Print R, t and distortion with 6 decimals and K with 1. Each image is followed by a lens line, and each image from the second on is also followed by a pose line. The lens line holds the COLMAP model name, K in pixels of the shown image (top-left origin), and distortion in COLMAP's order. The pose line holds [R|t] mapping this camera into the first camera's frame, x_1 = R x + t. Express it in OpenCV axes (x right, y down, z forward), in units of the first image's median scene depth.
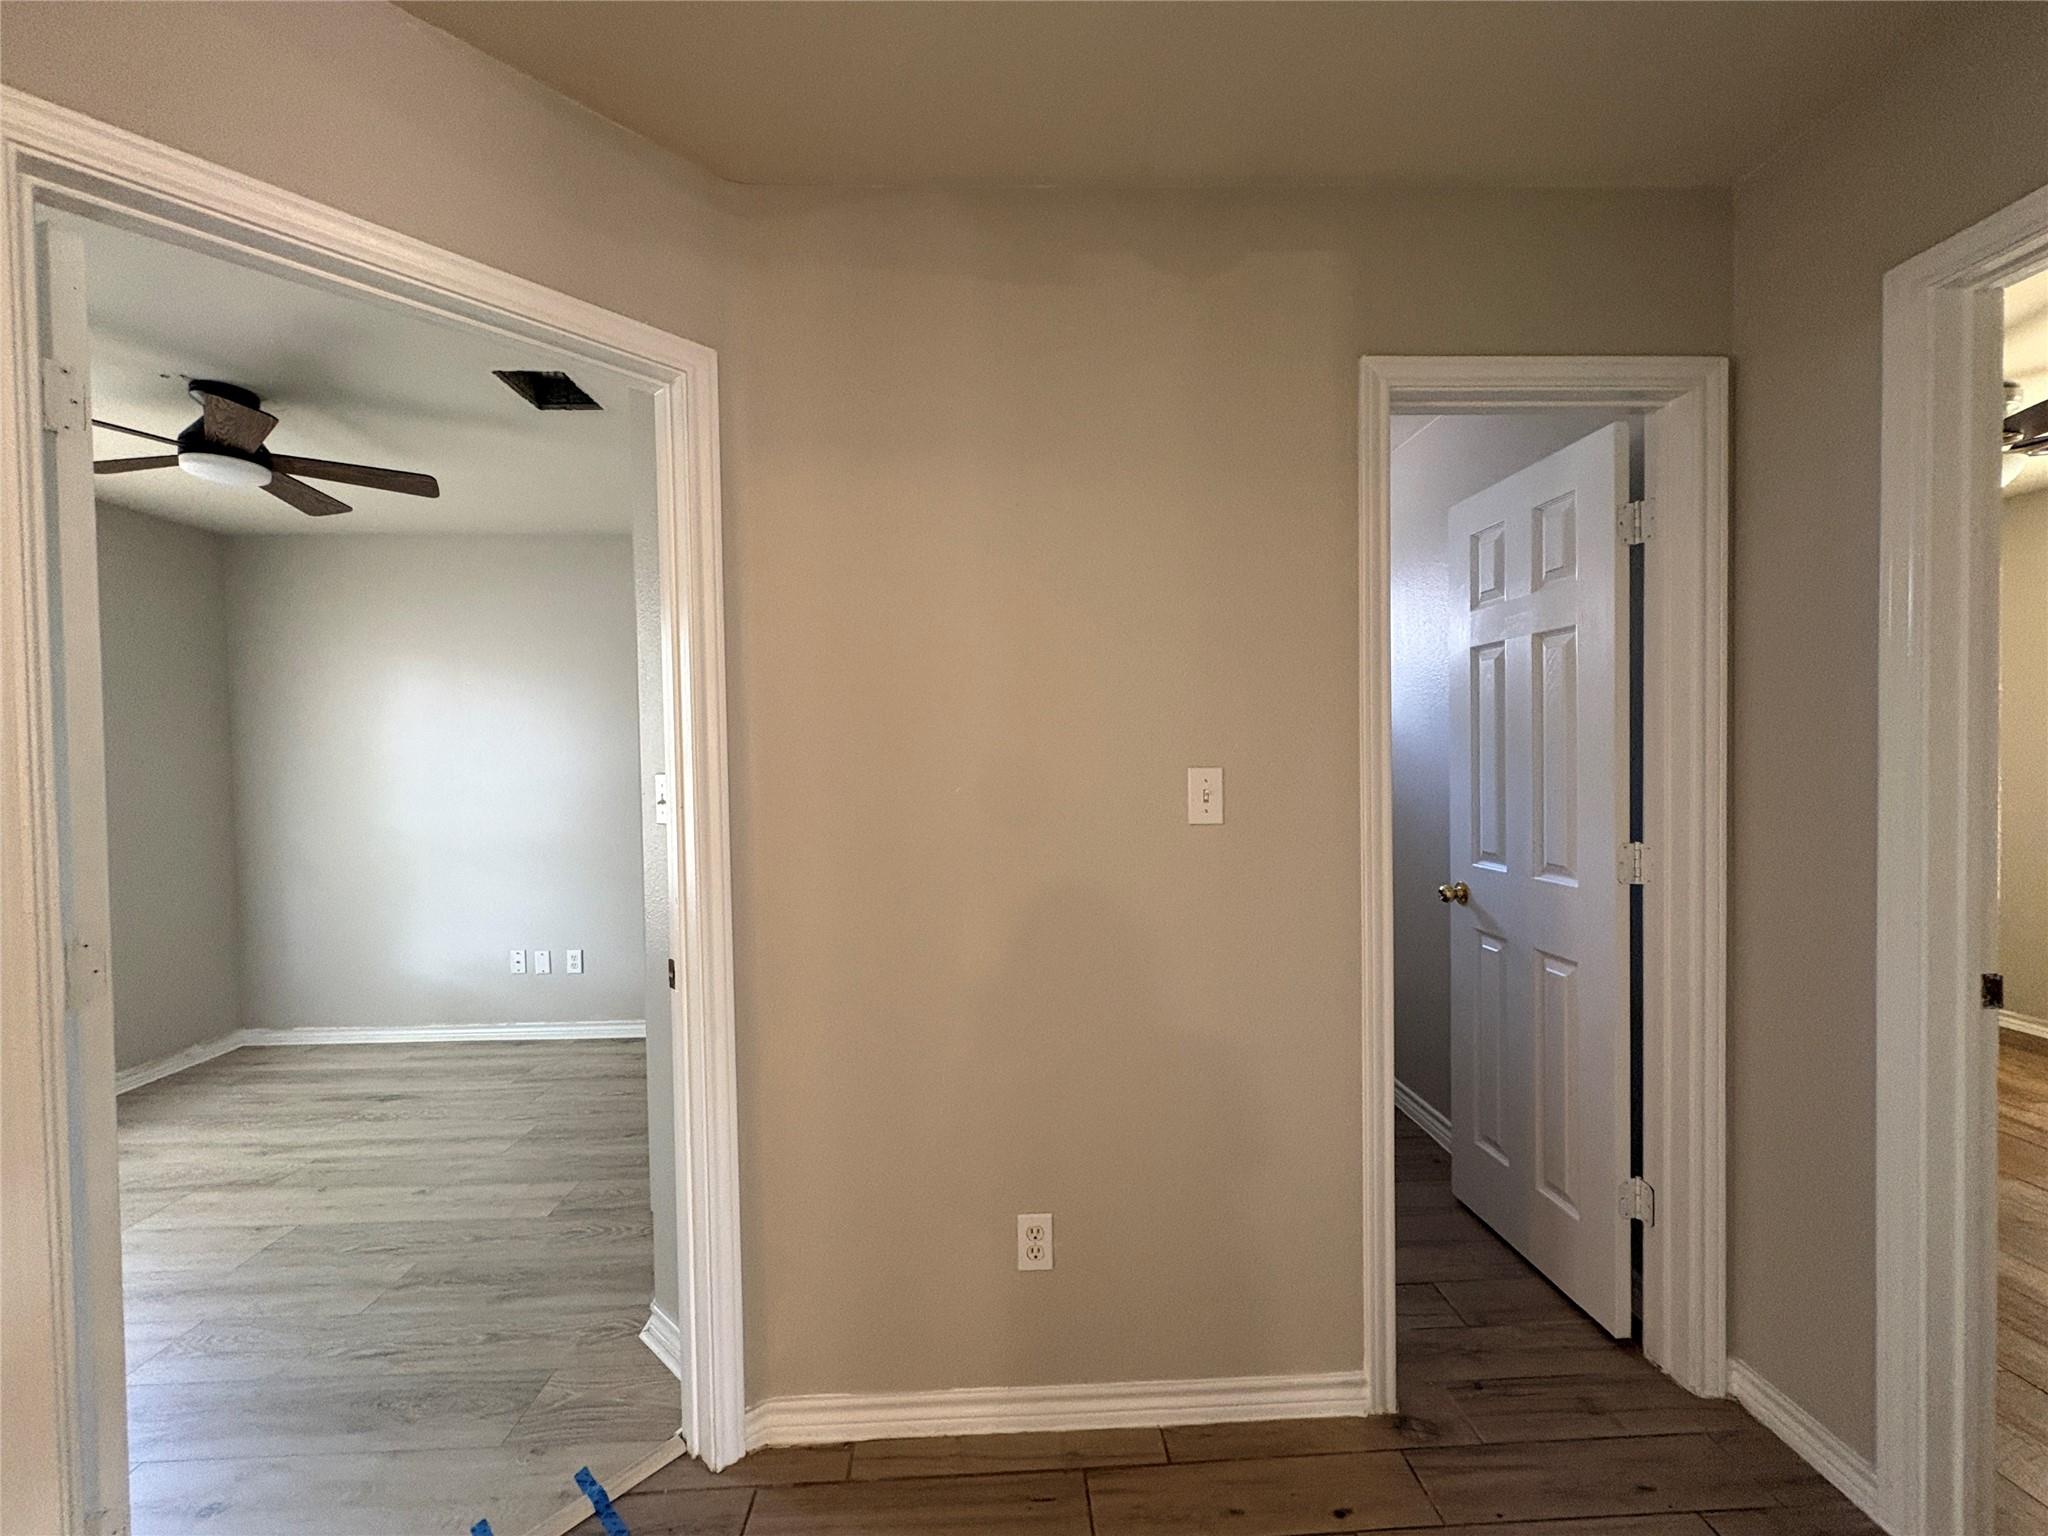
lens RADIAL K [[817.8, 0, 1024.0], [0, 817.8, 768.0], [0, 0, 1]] dist [-0.001779, 0.000022]
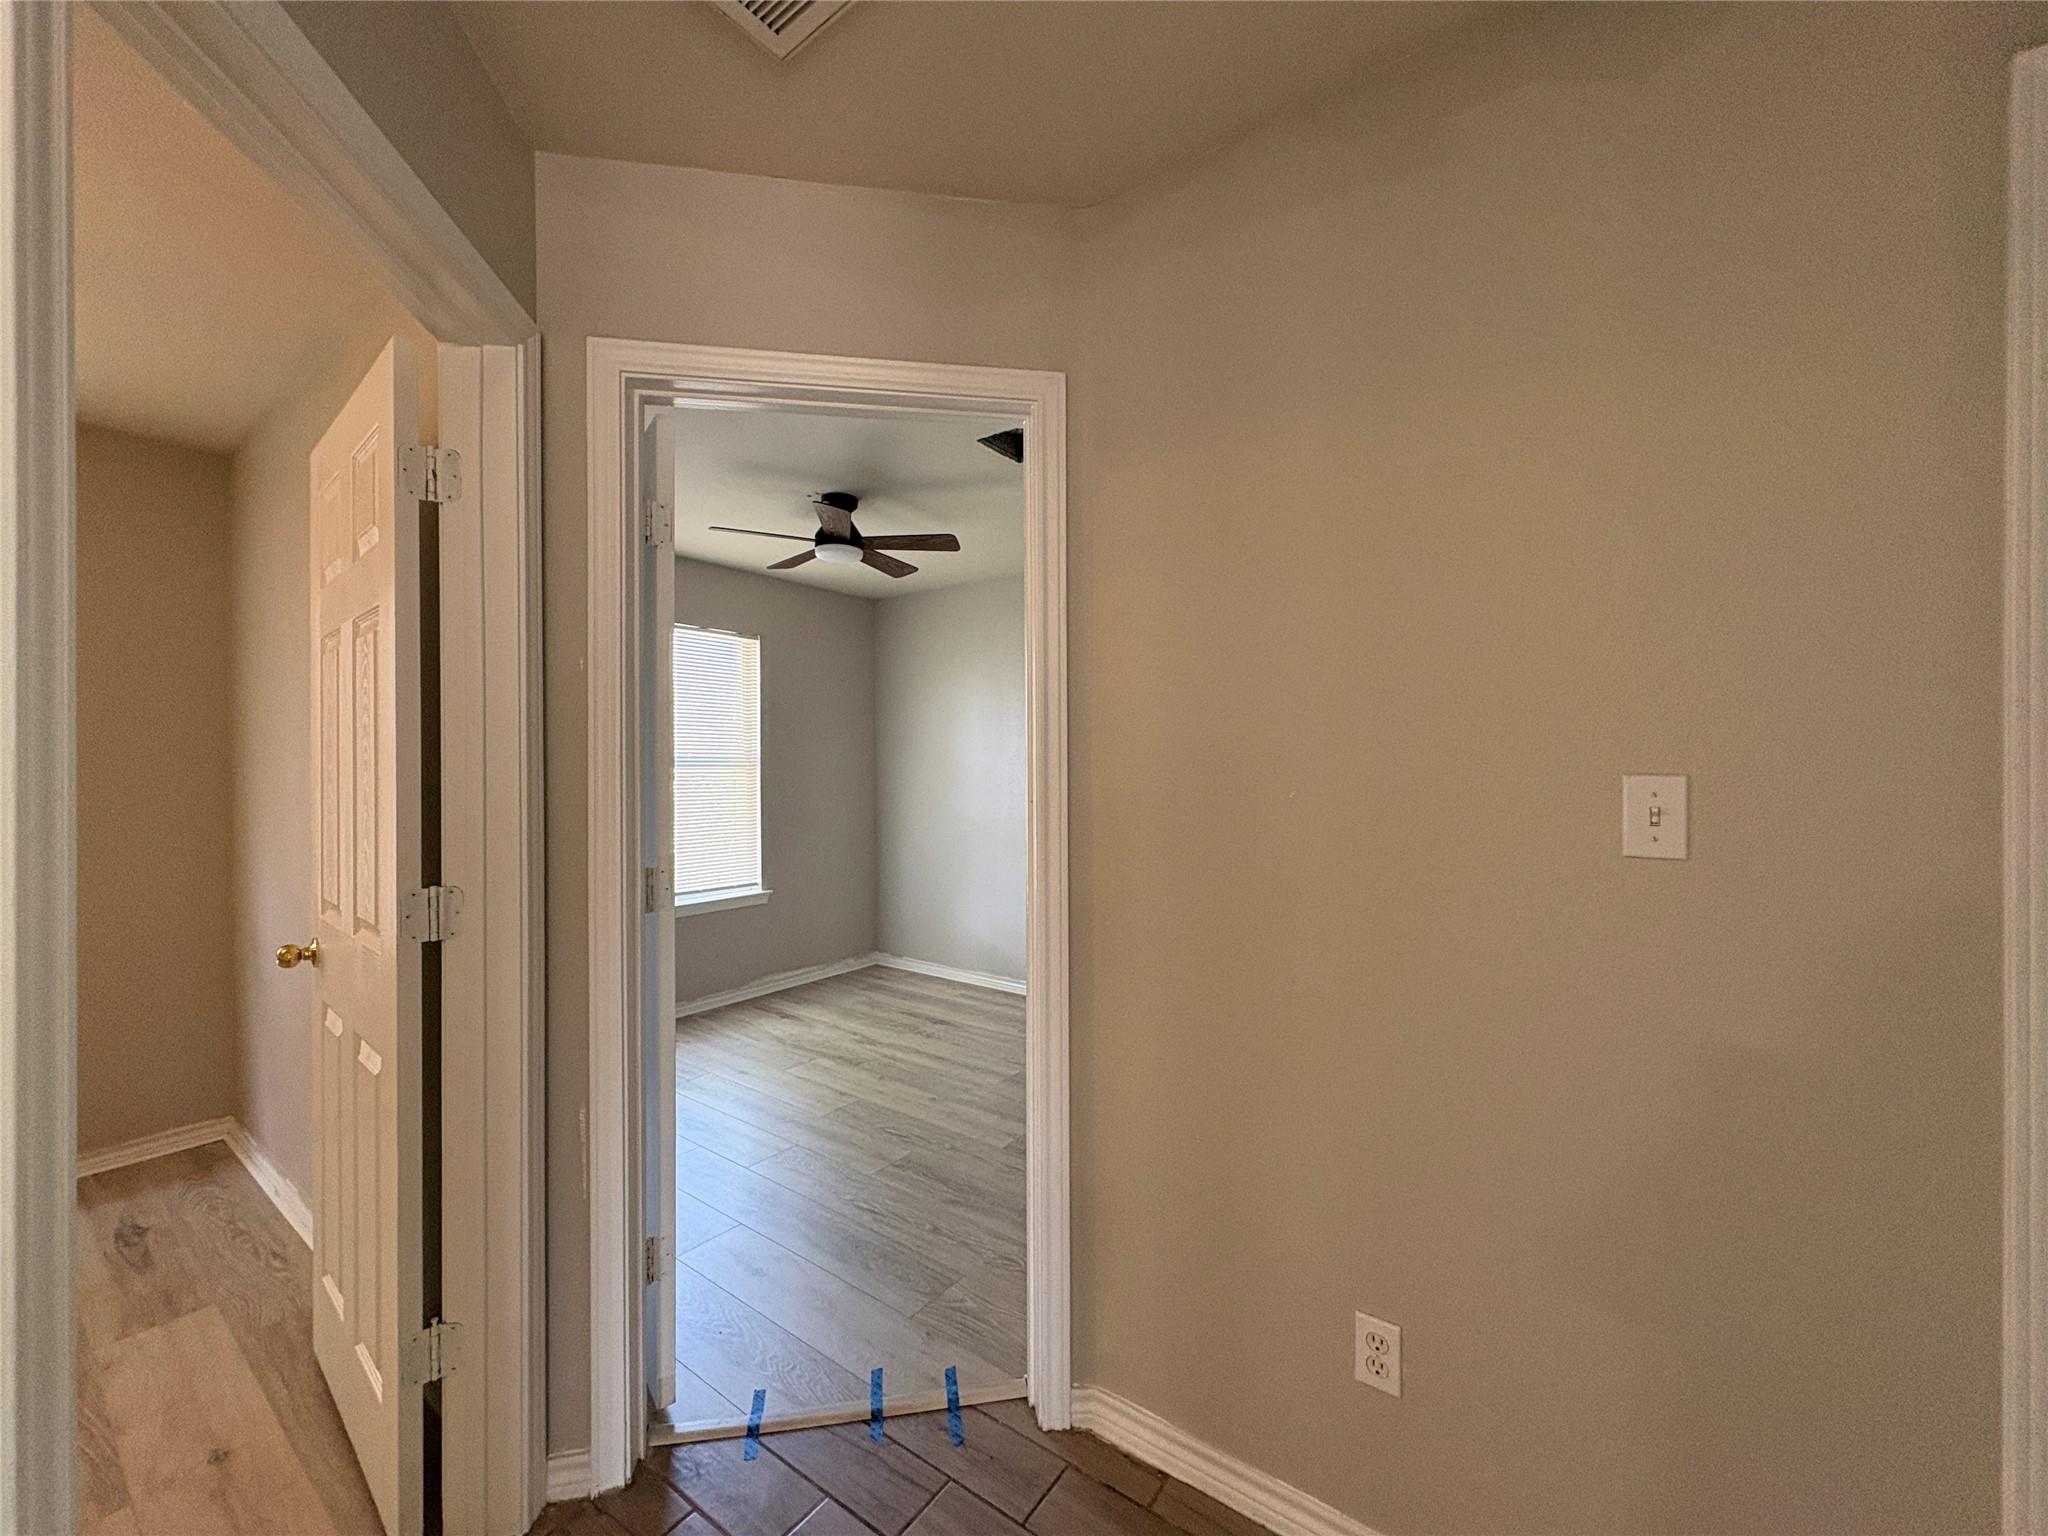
lens RADIAL K [[817.8, 0, 1024.0], [0, 817.8, 768.0], [0, 0, 1]] dist [-0.001779, 0.000022]
pose [[0.778182, 0.015333, -0.627852, 0.169465], [-0.021370, 0.999769, -0.002071, 0.004313], [0.627675, 0.015028, 0.778330, 0.096581]]
